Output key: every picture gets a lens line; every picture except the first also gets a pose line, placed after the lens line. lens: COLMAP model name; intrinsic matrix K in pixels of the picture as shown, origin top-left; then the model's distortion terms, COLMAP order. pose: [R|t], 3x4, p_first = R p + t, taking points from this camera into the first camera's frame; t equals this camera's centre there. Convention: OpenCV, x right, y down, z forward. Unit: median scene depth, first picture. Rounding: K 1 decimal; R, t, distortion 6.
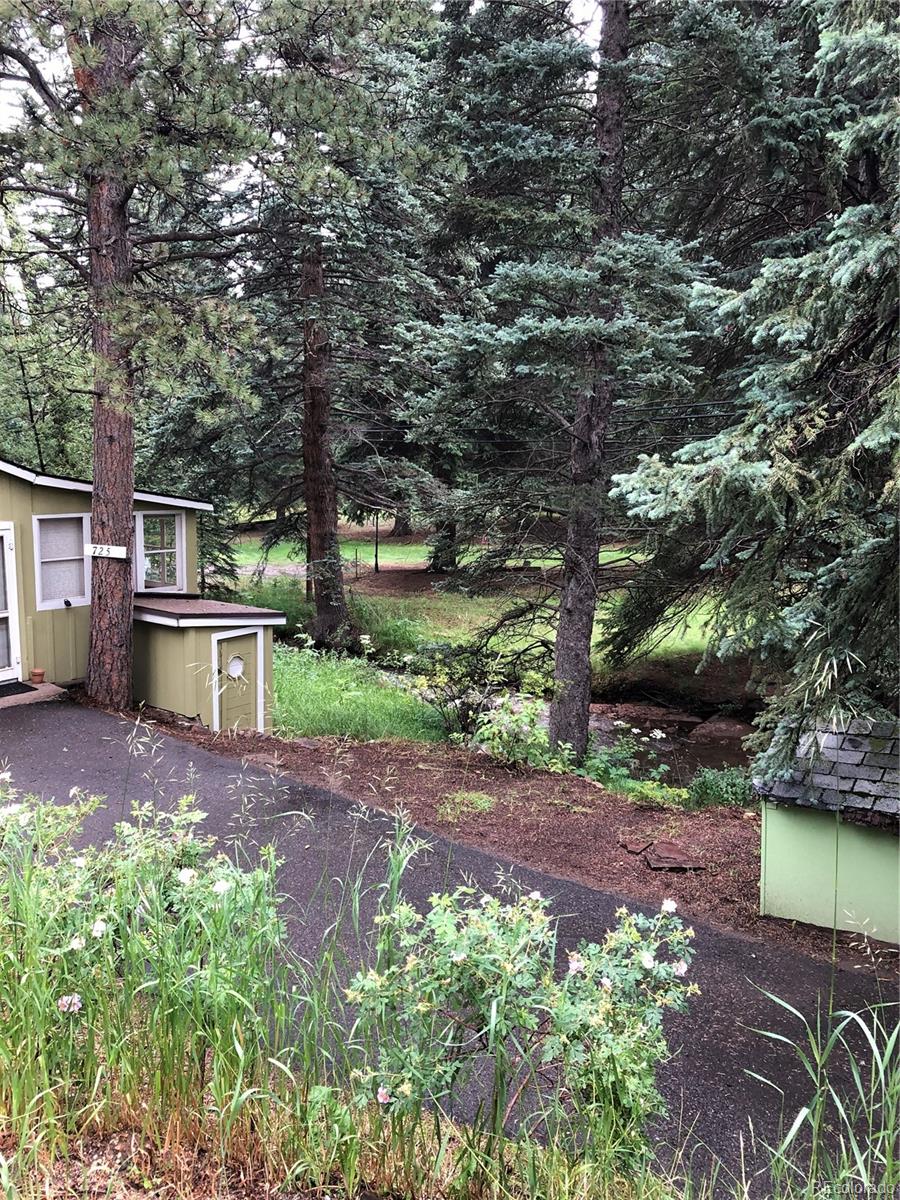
lens RADIAL K [[967.3, 0, 450.3], [0, 967.3, 596.2], [0, 0, 1]] dist [0.050991, -0.069132]
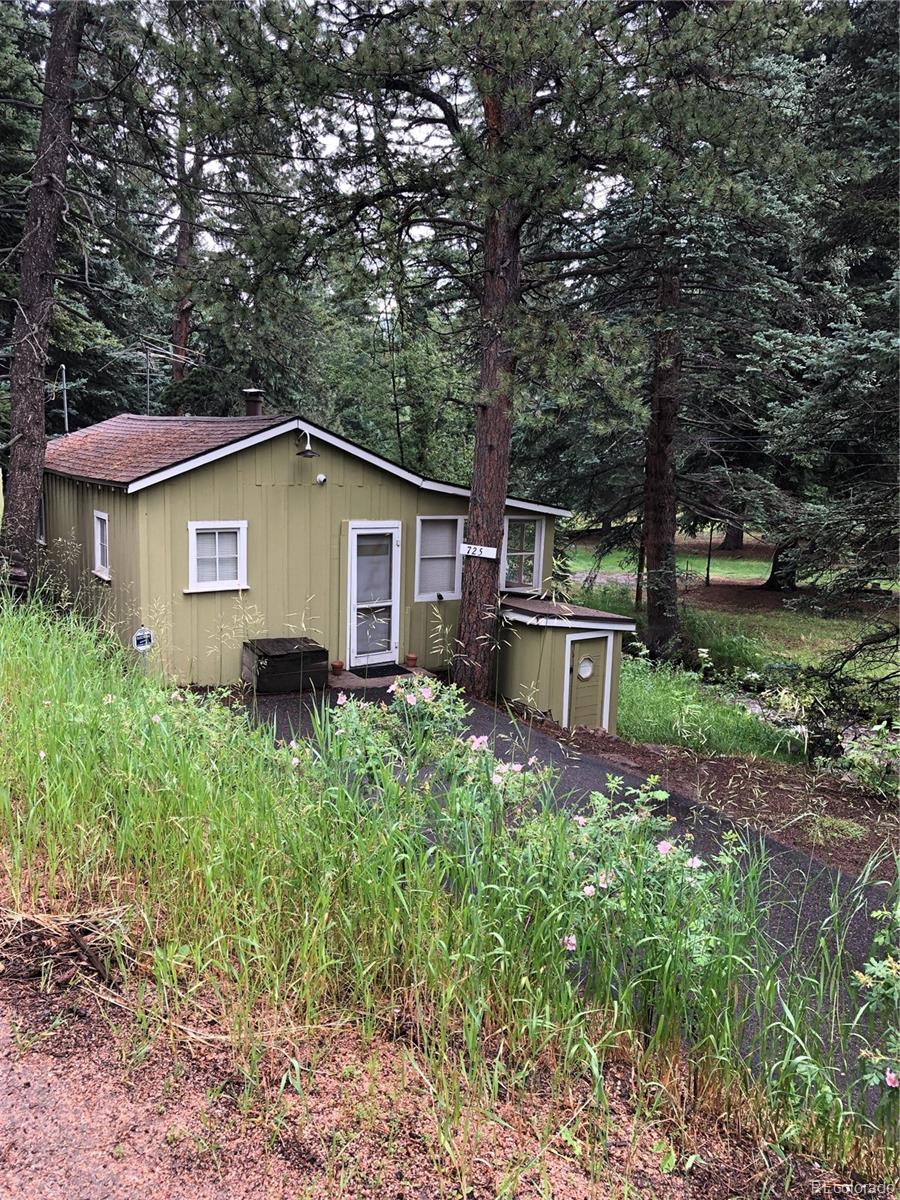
lens RADIAL K [[963.0, 0, 450.0], [0, 963.0, 600.0], [0, 0, 1]] dist [0.049530, -0.063645]
pose [[0.947835, 0.064159, -0.312239, -0.035027], [-0.065996, 0.997809, 0.004693, 0.003995], [0.311856, 0.016159, 0.949992, -0.022671]]
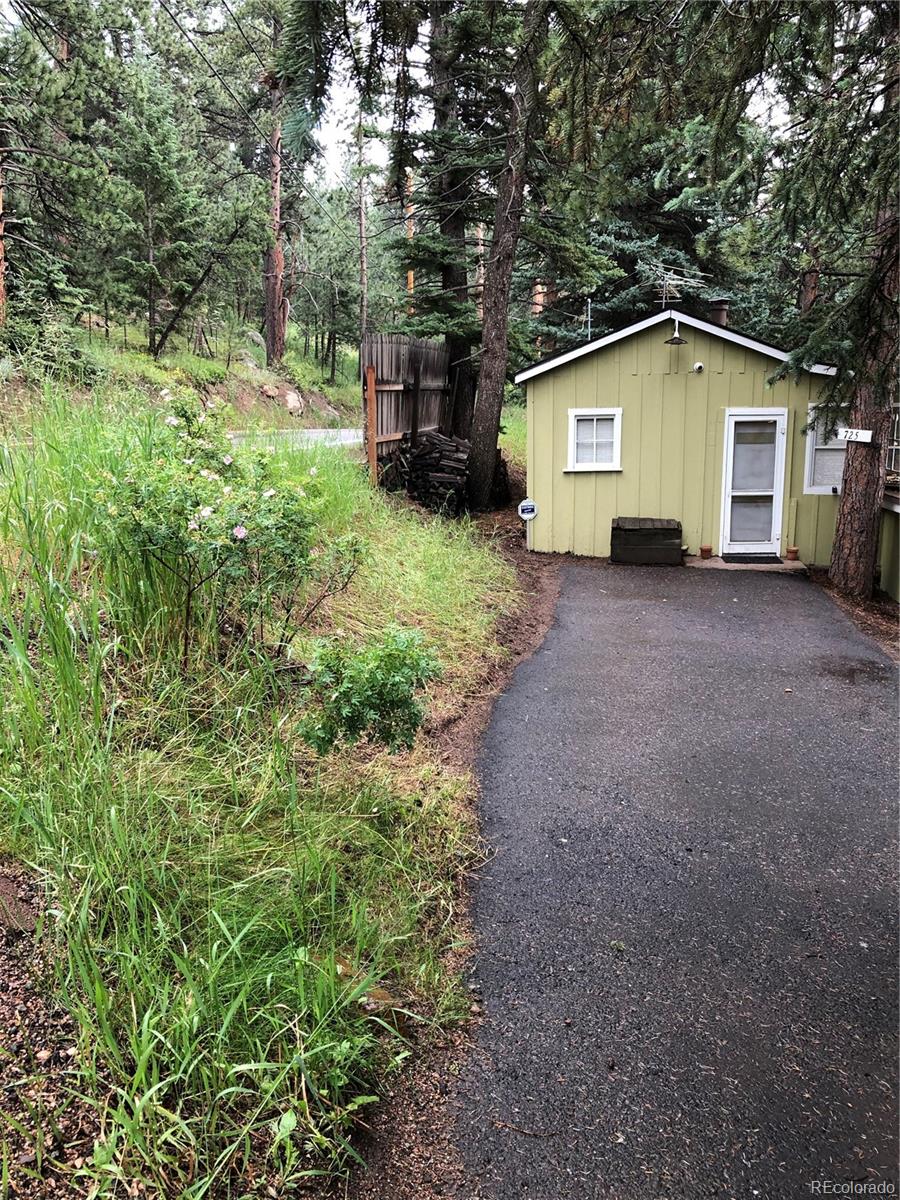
lens RADIAL K [[967.3, 0, 450.3], [0, 967.3, 596.2], [0, 0, 1]] dist [0.050991, -0.069132]
pose [[0.517887, 0.151534, -0.841921, 0.235233], [-0.116230, 0.987523, 0.106244, 0.046161], [0.847516, 0.042834, 0.529039, 0.085869]]
